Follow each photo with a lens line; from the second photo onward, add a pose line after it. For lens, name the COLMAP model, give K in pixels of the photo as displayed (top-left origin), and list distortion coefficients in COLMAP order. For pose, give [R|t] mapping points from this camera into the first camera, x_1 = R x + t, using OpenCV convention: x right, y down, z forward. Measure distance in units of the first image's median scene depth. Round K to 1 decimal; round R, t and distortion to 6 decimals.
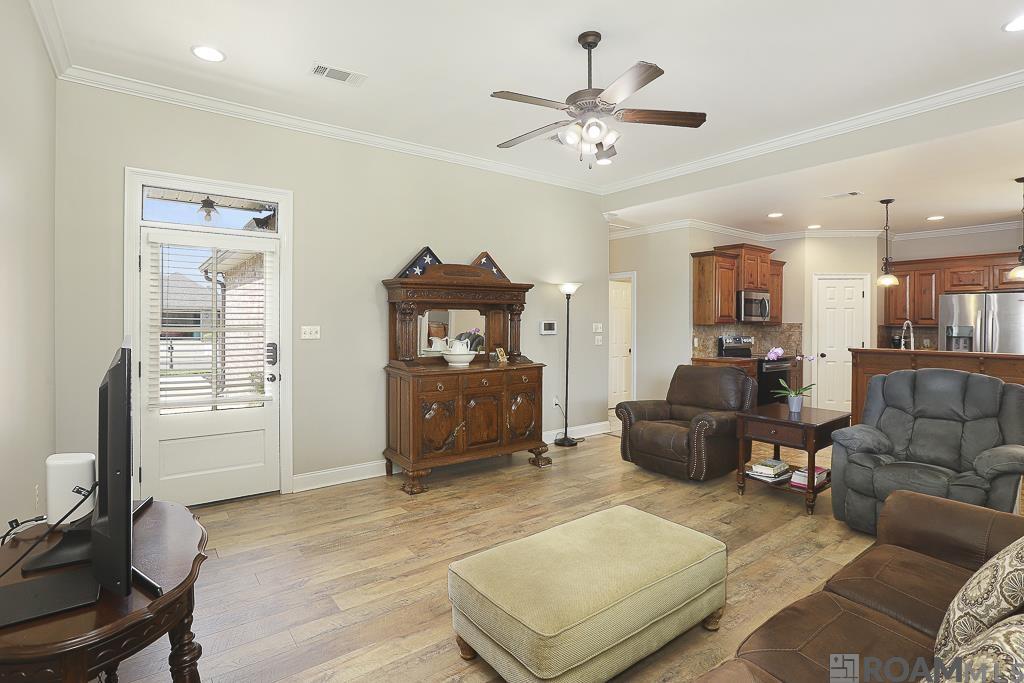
lens RADIAL K [[506.1, 0, 534.1], [0, 506.1, 327.0], [0, 0, 1]] dist [-0.005981, -0.000539]
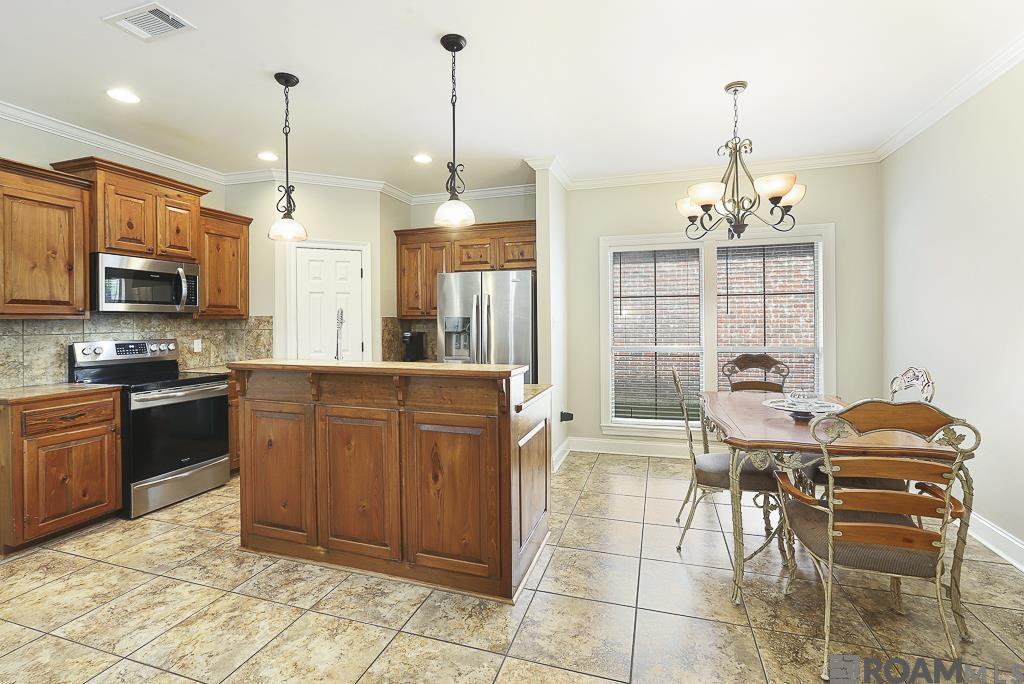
lens RADIAL K [[479.4, 0, 502.7], [0, 479.4, 317.0], [0, 0, 1]] dist [-0.024282, 0.009256]
pose [[0.841800, -0.005342, 0.539763, 0.741065], [0.010529, 0.999923, -0.006525, 0.001351], [-0.539687, 0.011176, 0.841792, 0.566332]]
